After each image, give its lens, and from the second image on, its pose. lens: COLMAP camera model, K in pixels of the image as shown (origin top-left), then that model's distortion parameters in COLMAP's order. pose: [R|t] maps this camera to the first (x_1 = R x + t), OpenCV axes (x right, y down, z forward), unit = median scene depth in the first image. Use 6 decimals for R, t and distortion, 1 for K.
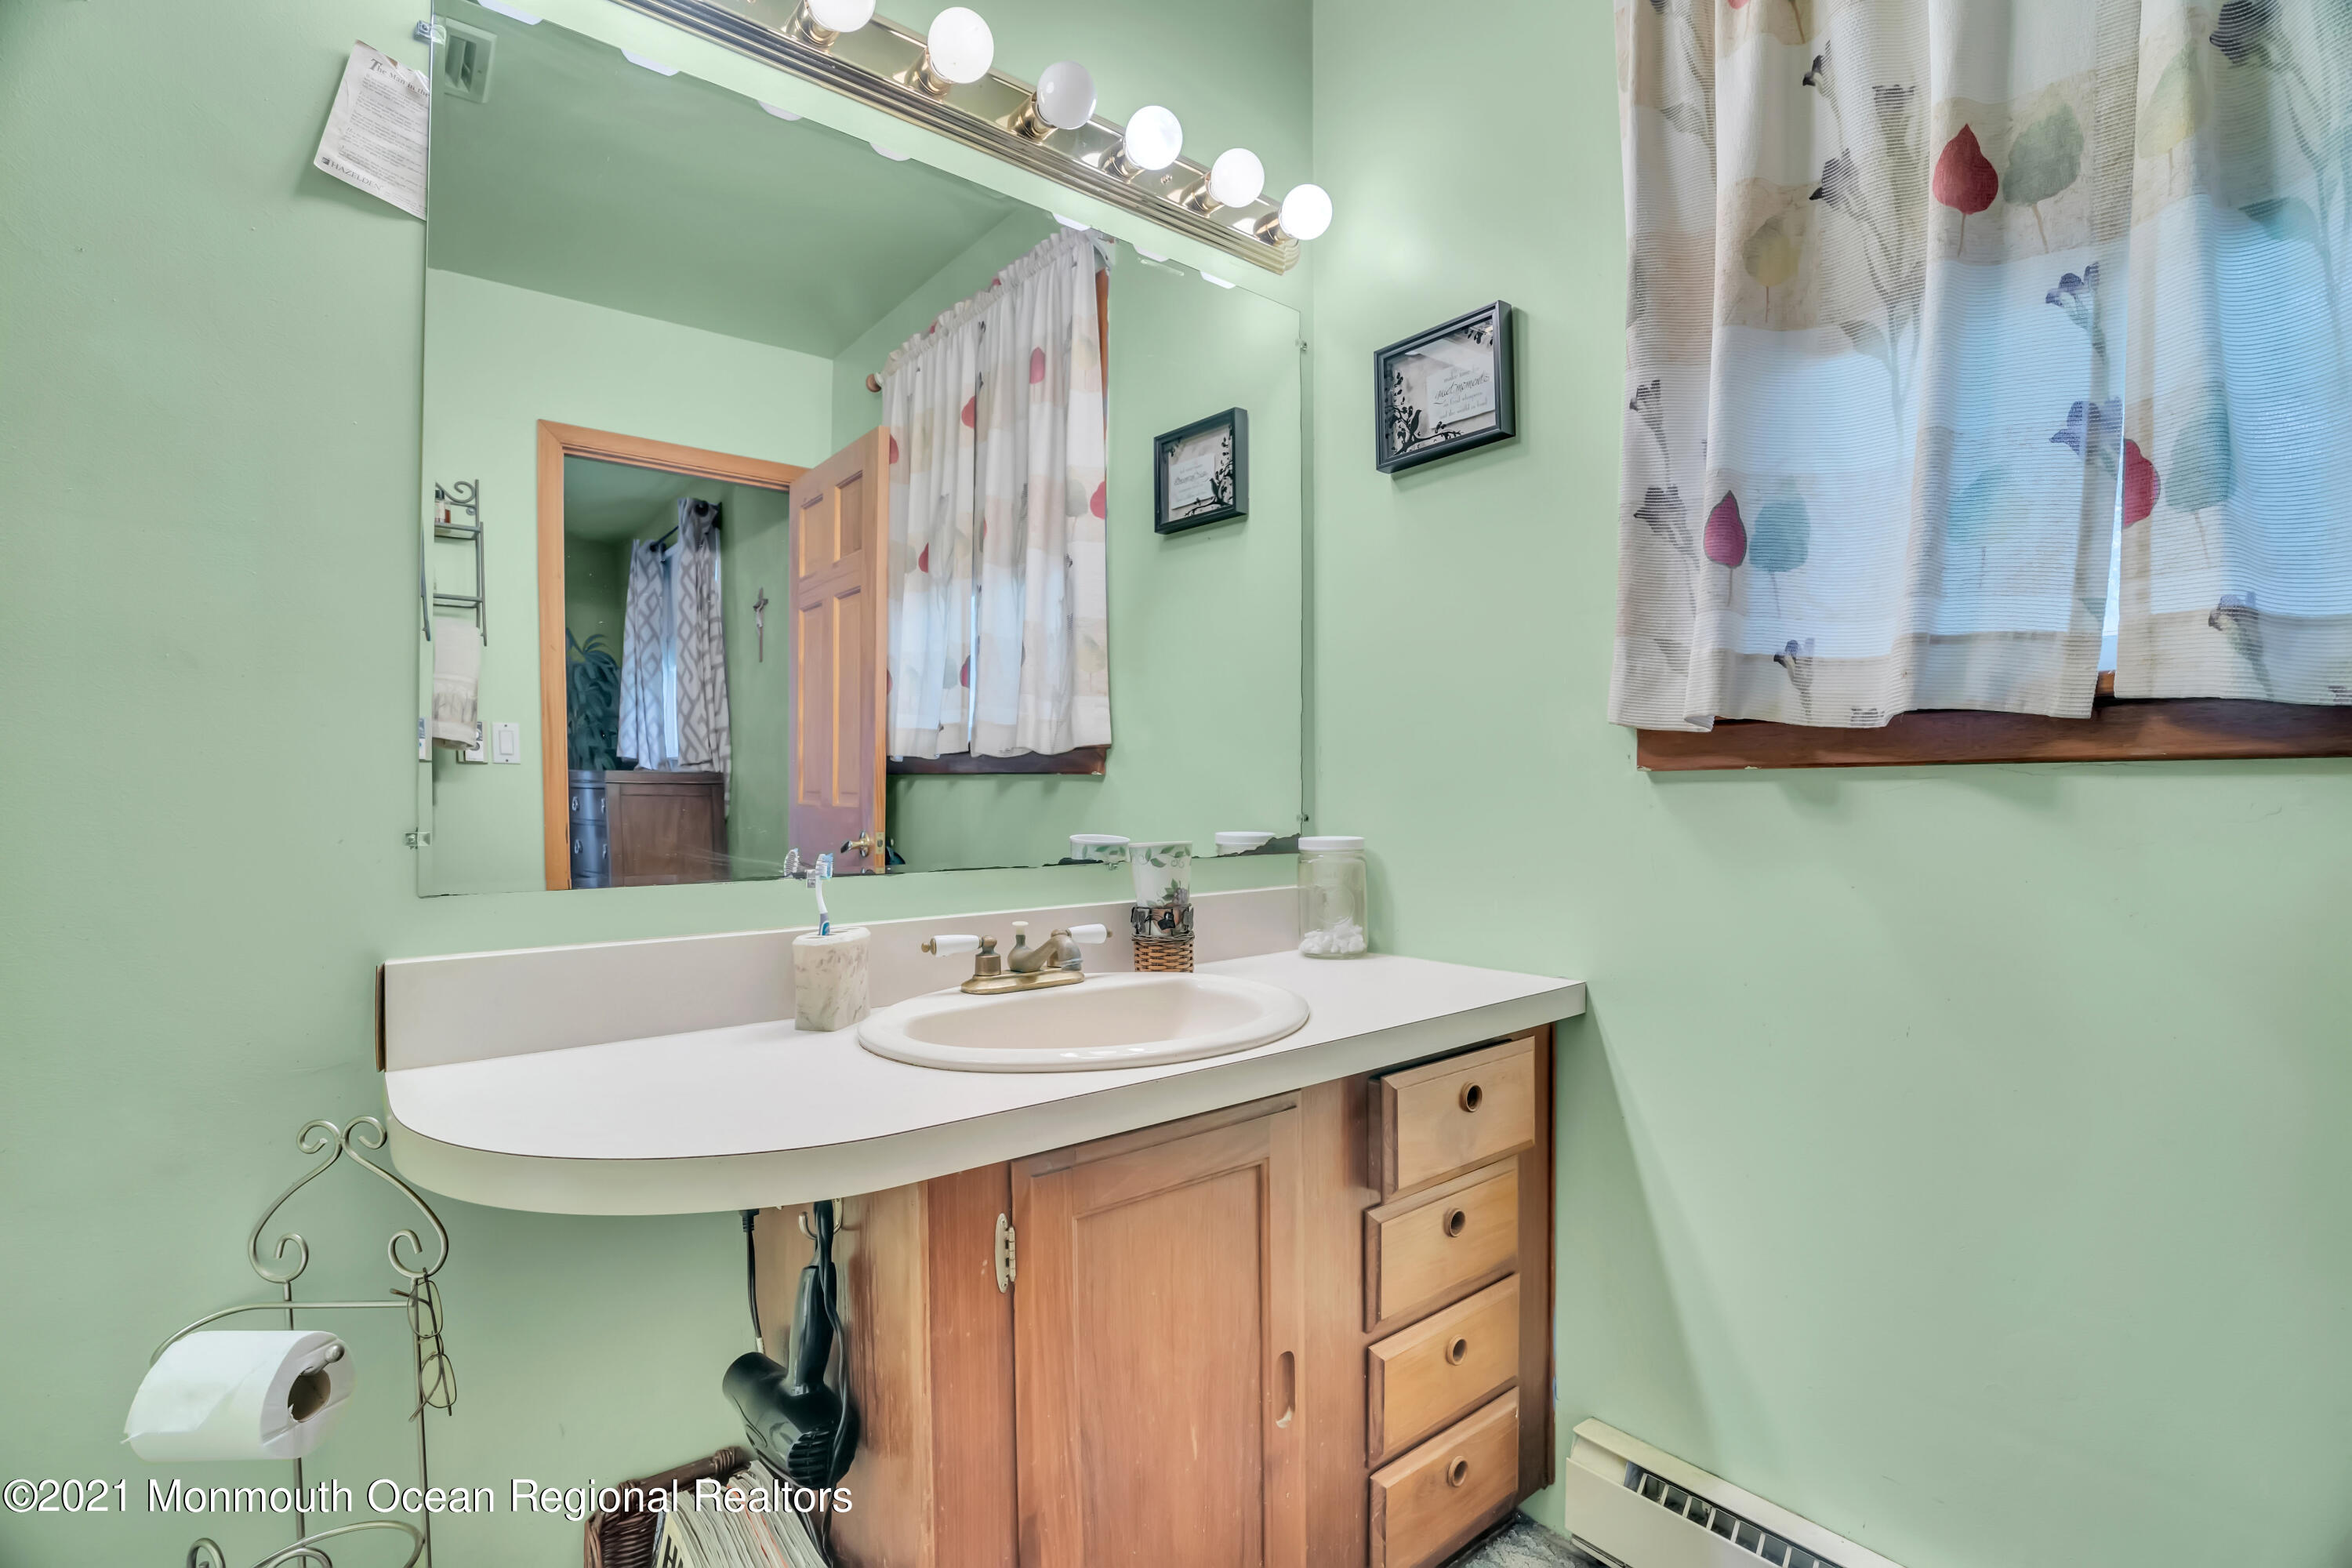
lens RADIAL K [[1074.0, 0, 1327.6], [0, 1074.0, 787.5], [0, 0, 1]] dist [-0.039931, 0.008086]
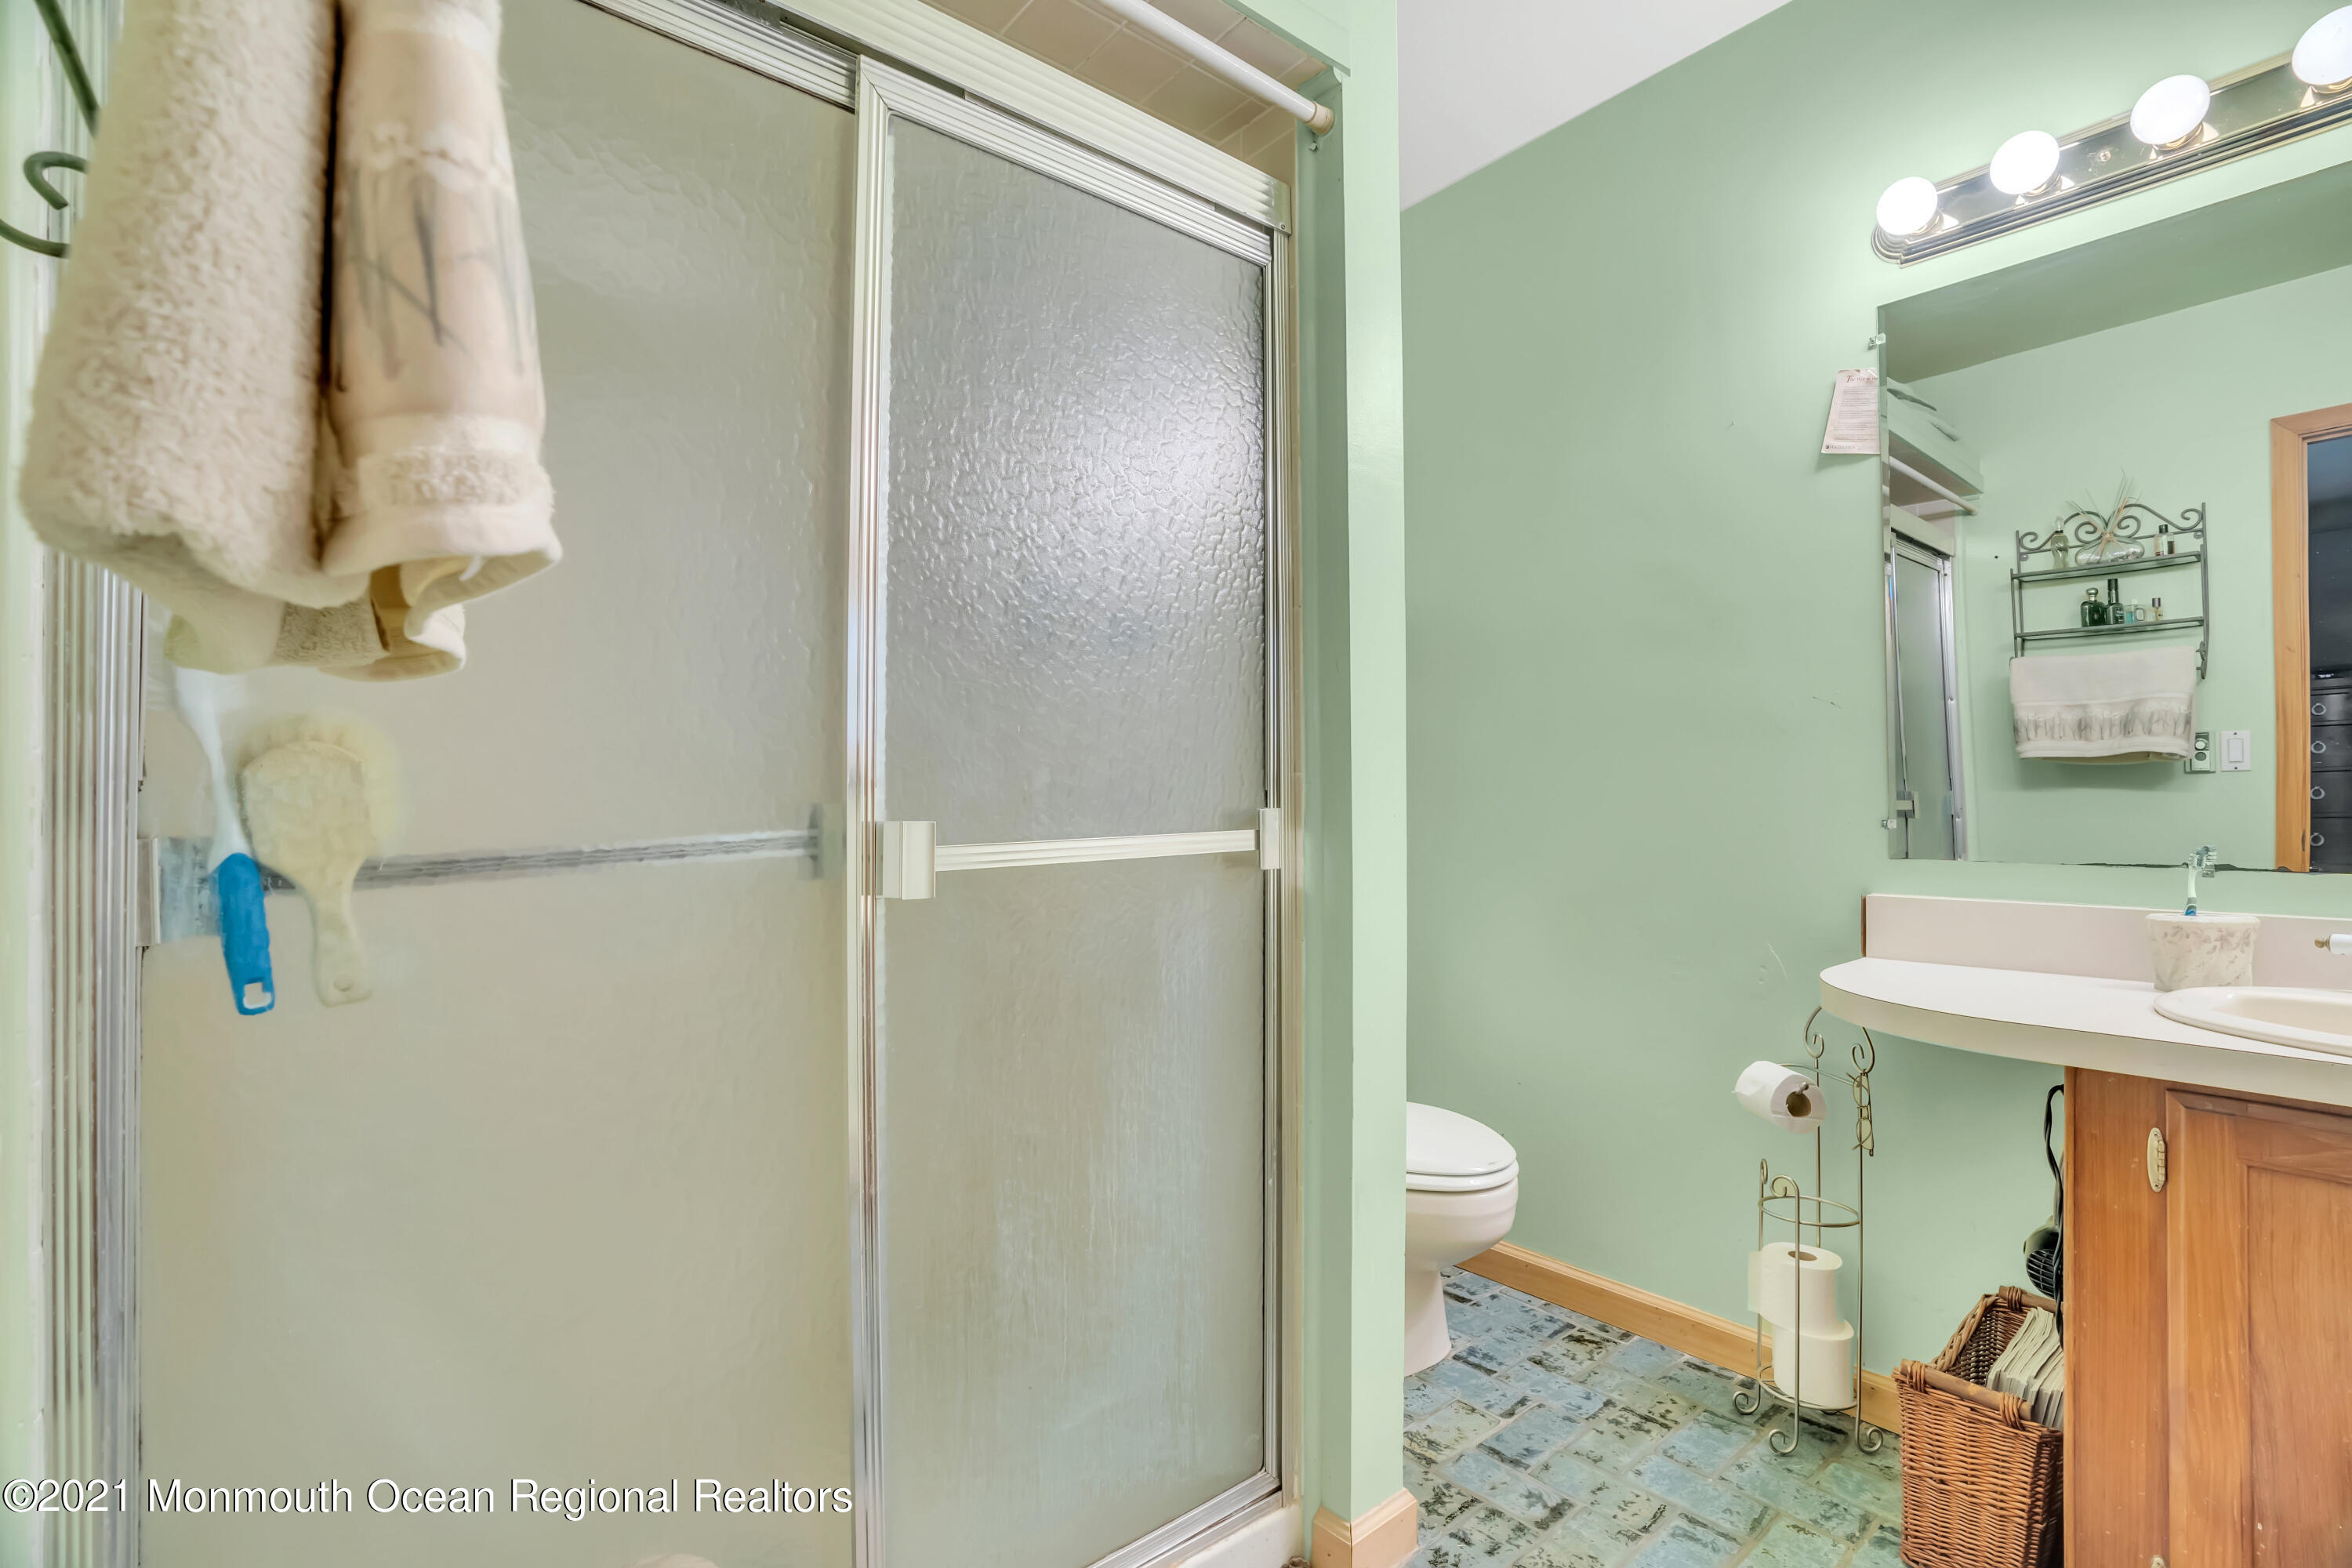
lens RADIAL K [[1074.0, 0, 1185.1], [0, 1074.0, 778.2], [0, 0, 1]] dist [-0.039931, 0.008086]
pose [[0.006513, -0.022508, -0.999725, 0.638712], [0.003744, 0.999740, -0.022484, 0.008860], [0.999972, -0.003597, 0.006596, -0.104635]]
